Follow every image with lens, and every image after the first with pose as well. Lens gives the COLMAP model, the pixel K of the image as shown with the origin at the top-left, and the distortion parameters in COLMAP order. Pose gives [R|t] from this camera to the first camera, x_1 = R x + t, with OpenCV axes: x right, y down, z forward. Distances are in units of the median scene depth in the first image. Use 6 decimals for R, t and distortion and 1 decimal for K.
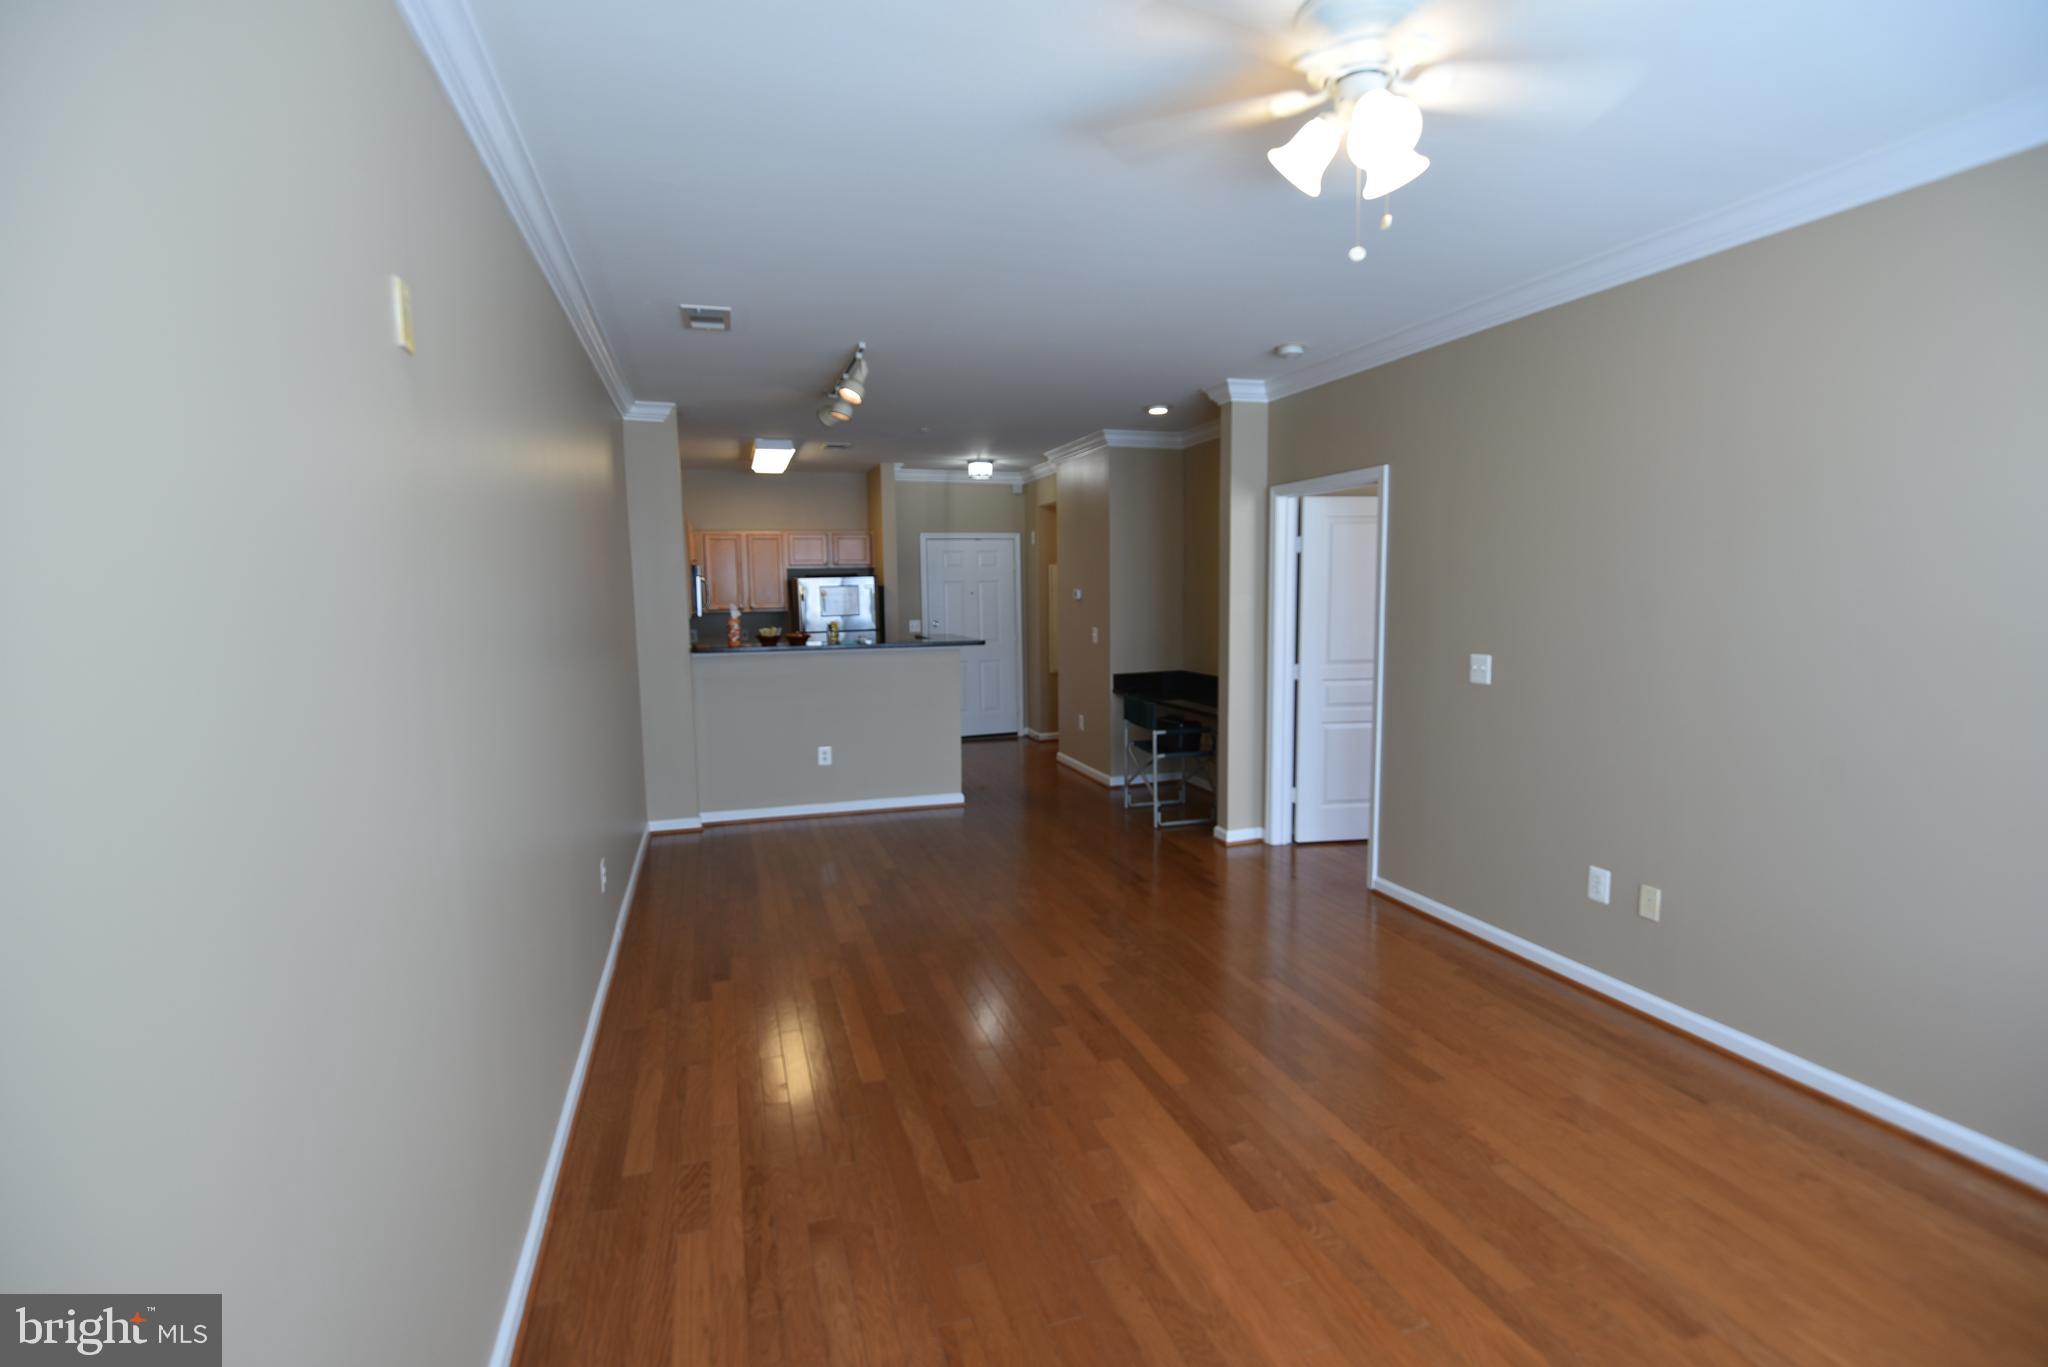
lens RADIAL K [[947.8, 0, 1024.0], [0, 947.8, 683.5], [0, 0, 1]] dist [-0.002803, -0.000989]
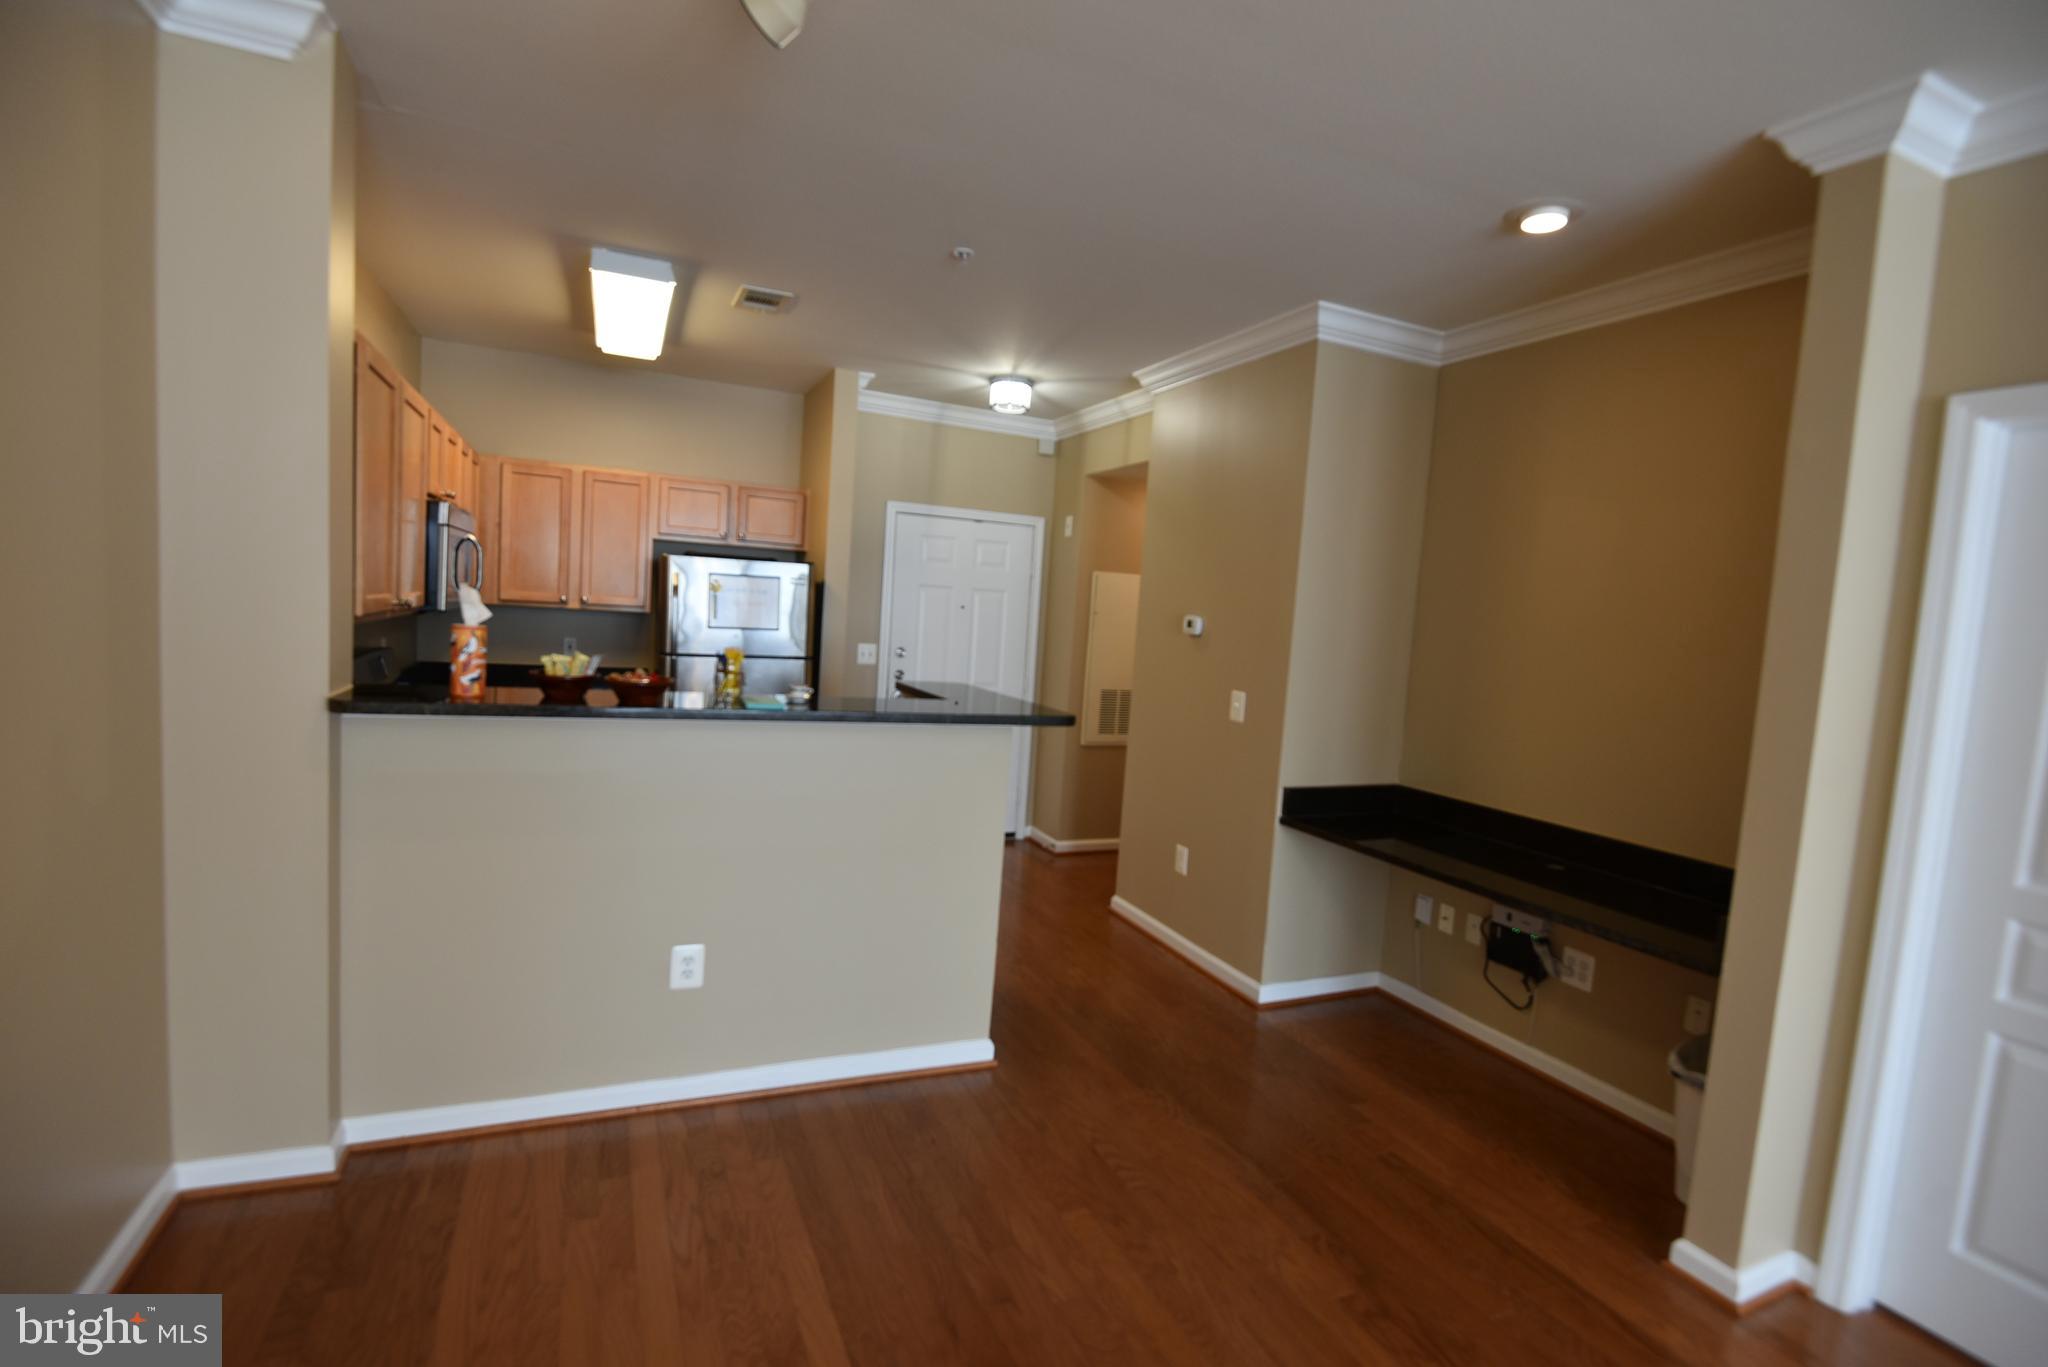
lens RADIAL K [[947.8, 0, 1024.0], [0, 947.8, 683.5], [0, 0, 1]] dist [-0.002803, -0.000989]
pose [[0.991289, 0.071382, 0.110681, -0.088204], [-0.069021, 0.997301, -0.025019, -0.036302], [-0.112168, 0.017162, 0.993541, 0.422467]]
